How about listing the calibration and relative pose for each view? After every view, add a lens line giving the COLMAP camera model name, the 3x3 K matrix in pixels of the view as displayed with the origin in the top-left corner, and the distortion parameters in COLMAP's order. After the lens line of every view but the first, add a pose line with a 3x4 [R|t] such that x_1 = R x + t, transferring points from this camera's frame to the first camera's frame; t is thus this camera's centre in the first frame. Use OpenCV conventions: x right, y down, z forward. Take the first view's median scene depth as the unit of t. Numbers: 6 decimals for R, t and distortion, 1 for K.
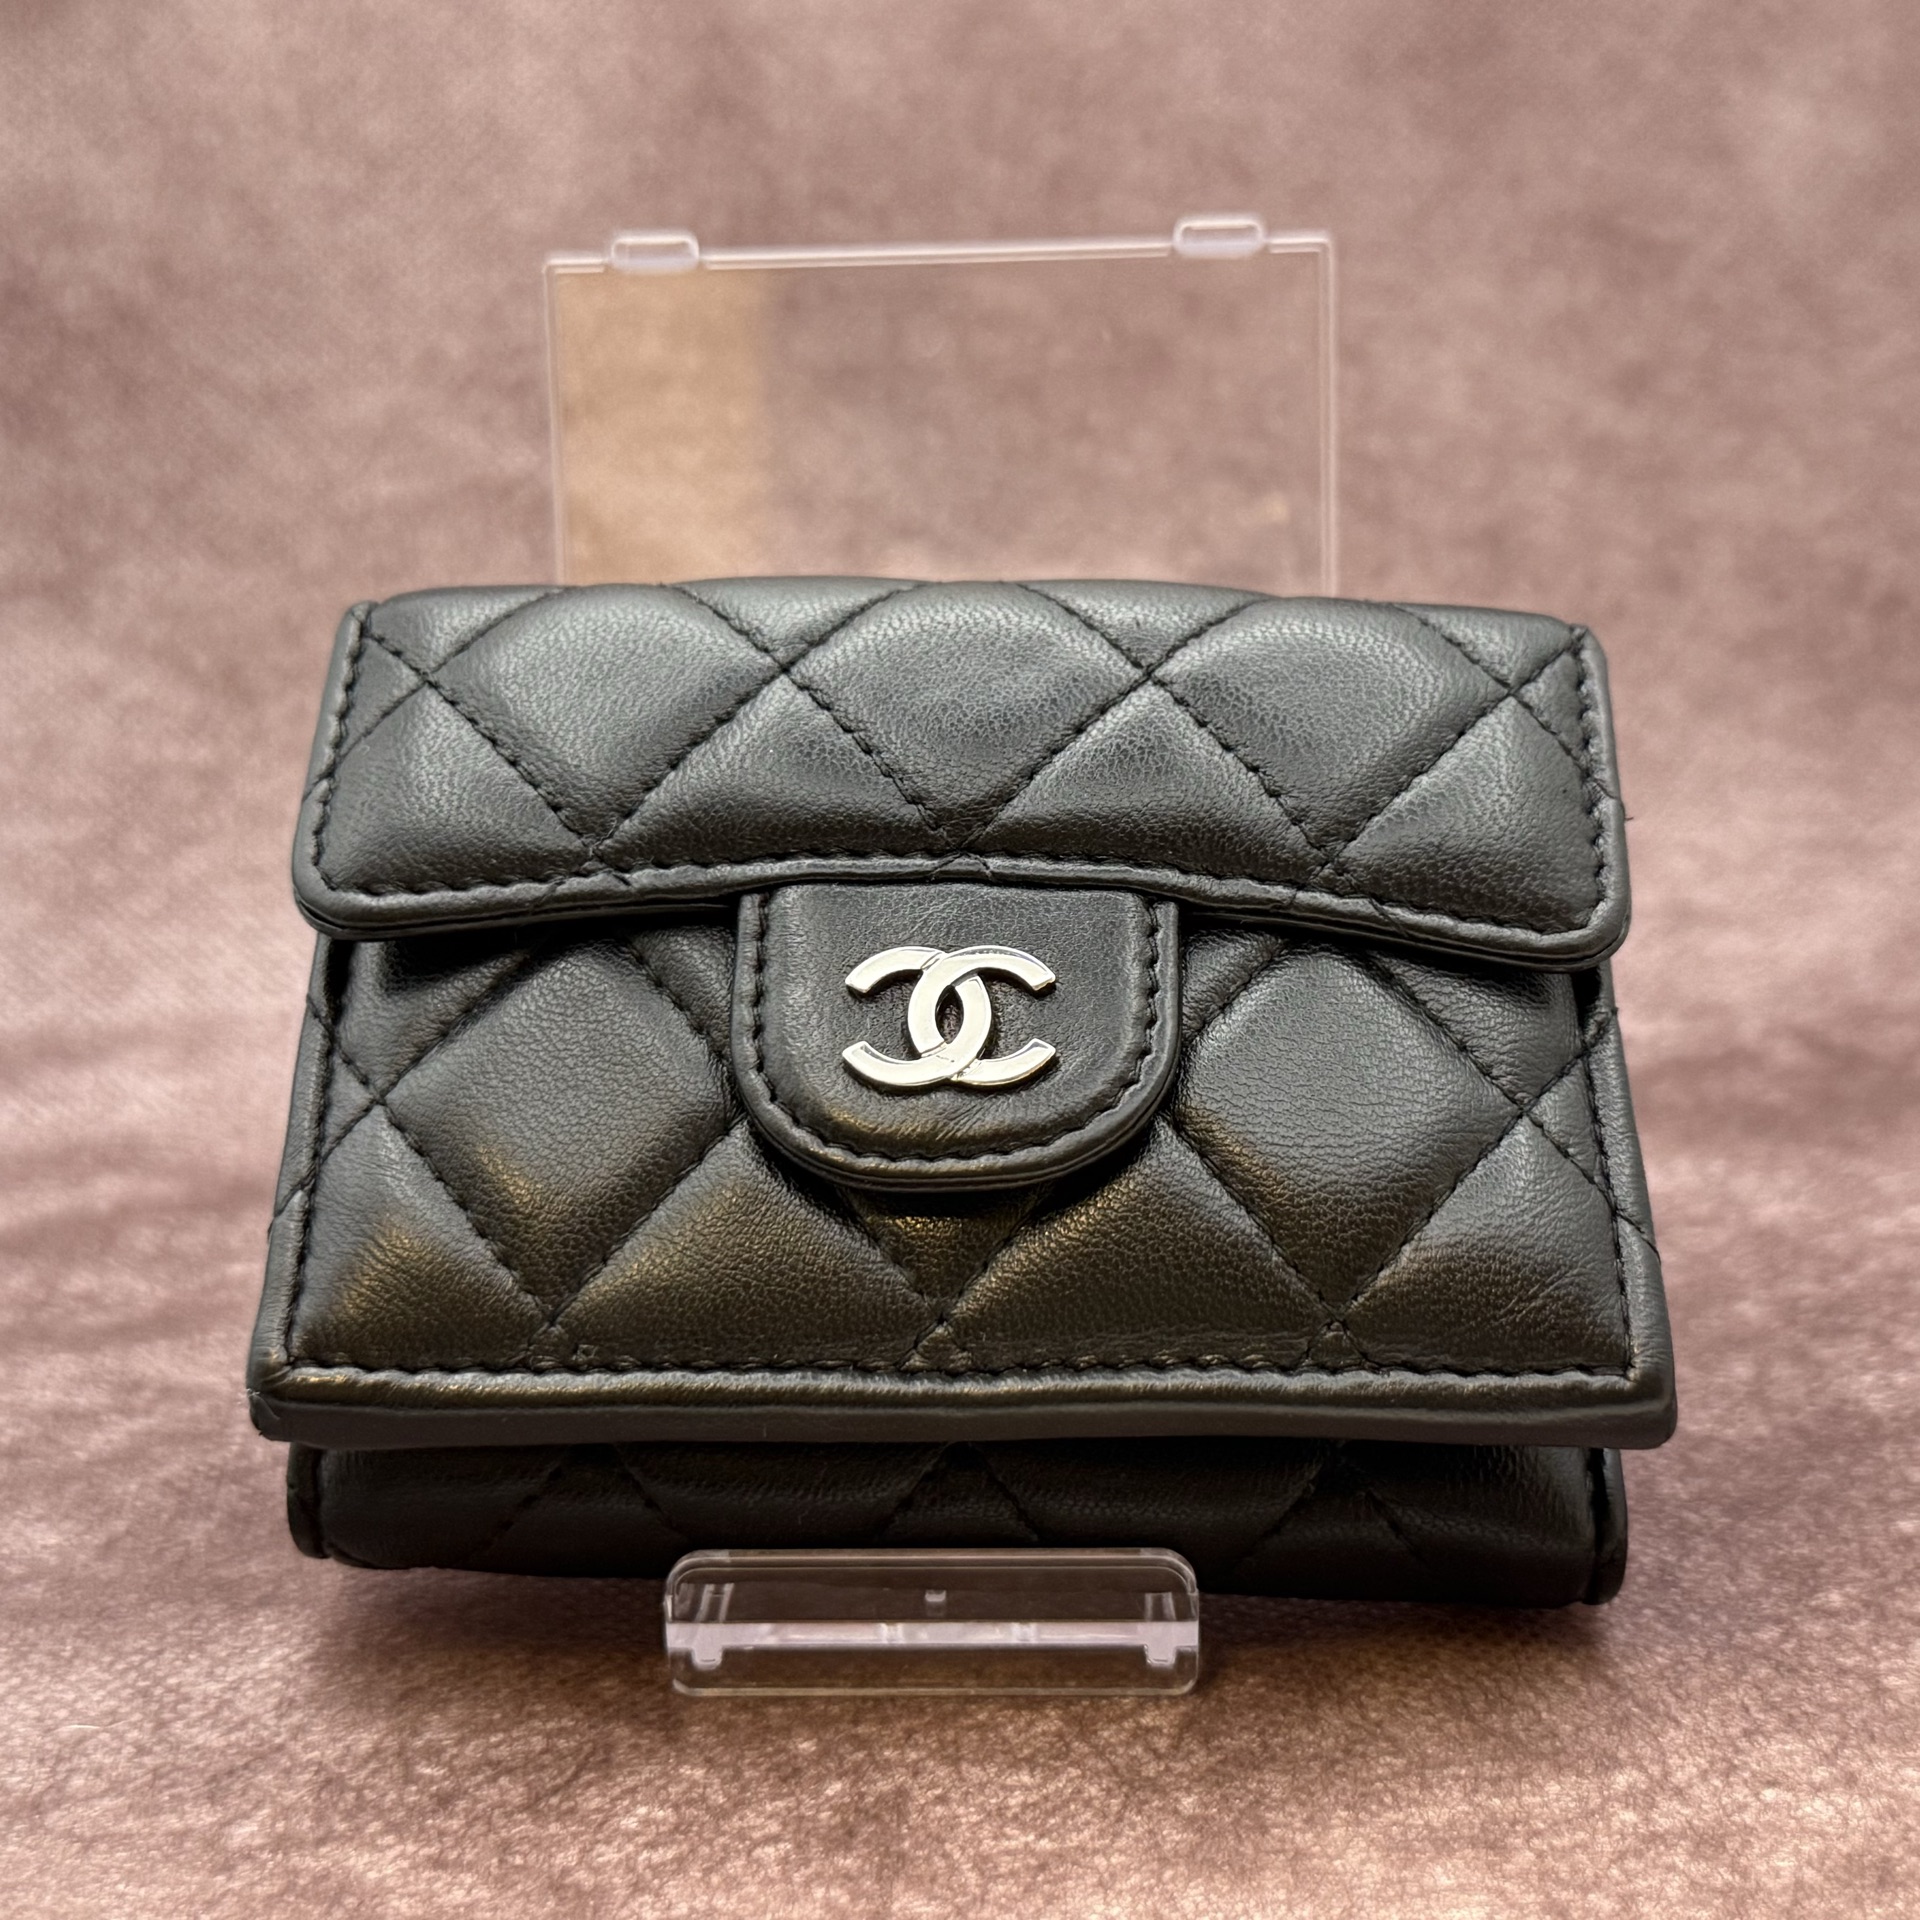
lens RADIAL K [[3045.4, 0, 960.0], [0, 3045.4, 960.0], [0, 0, 1]] dist [0.116919, -0.259580]
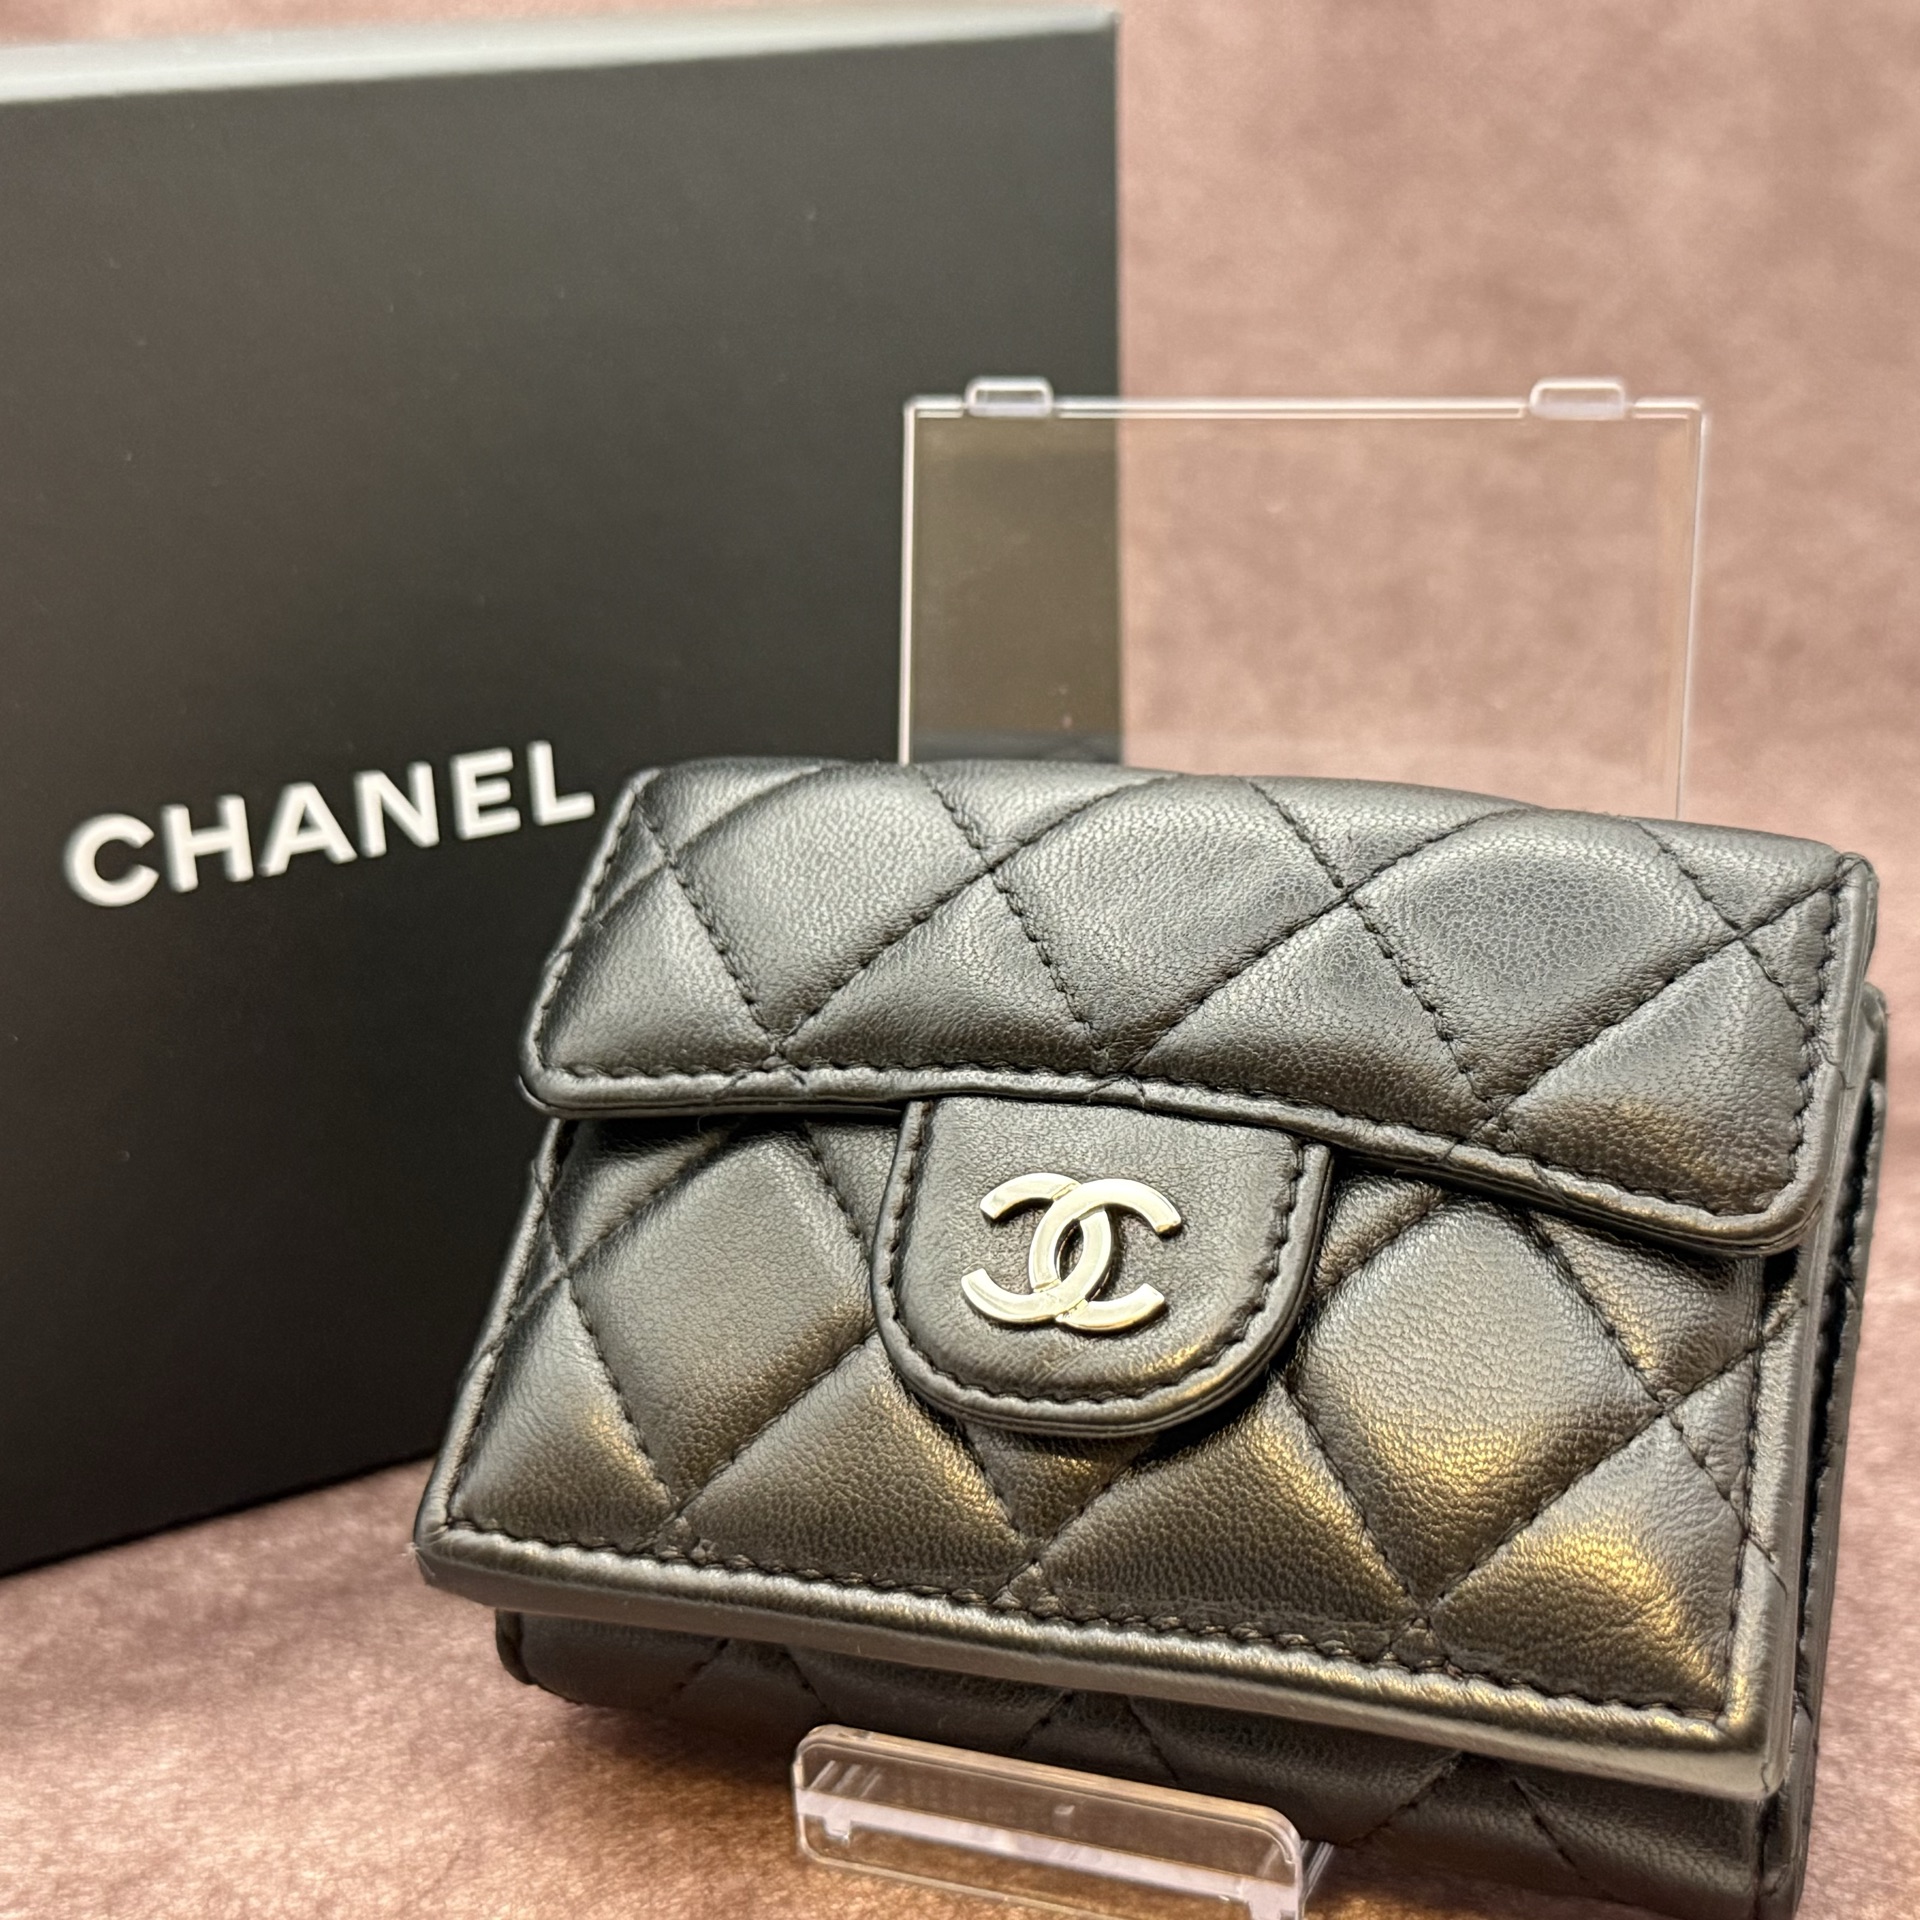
lens RADIAL K [[3045.4, 0, 960.0], [0, 3045.4, 960.0], [0, 0, 1]] dist [0.116919, -0.259580]
pose [[0.944338, 0.061572, -0.323165, 0.268128], [-0.050142, 0.997791, 0.043584, -0.113374], [0.325134, -0.024954, 0.945339, 0.056206]]
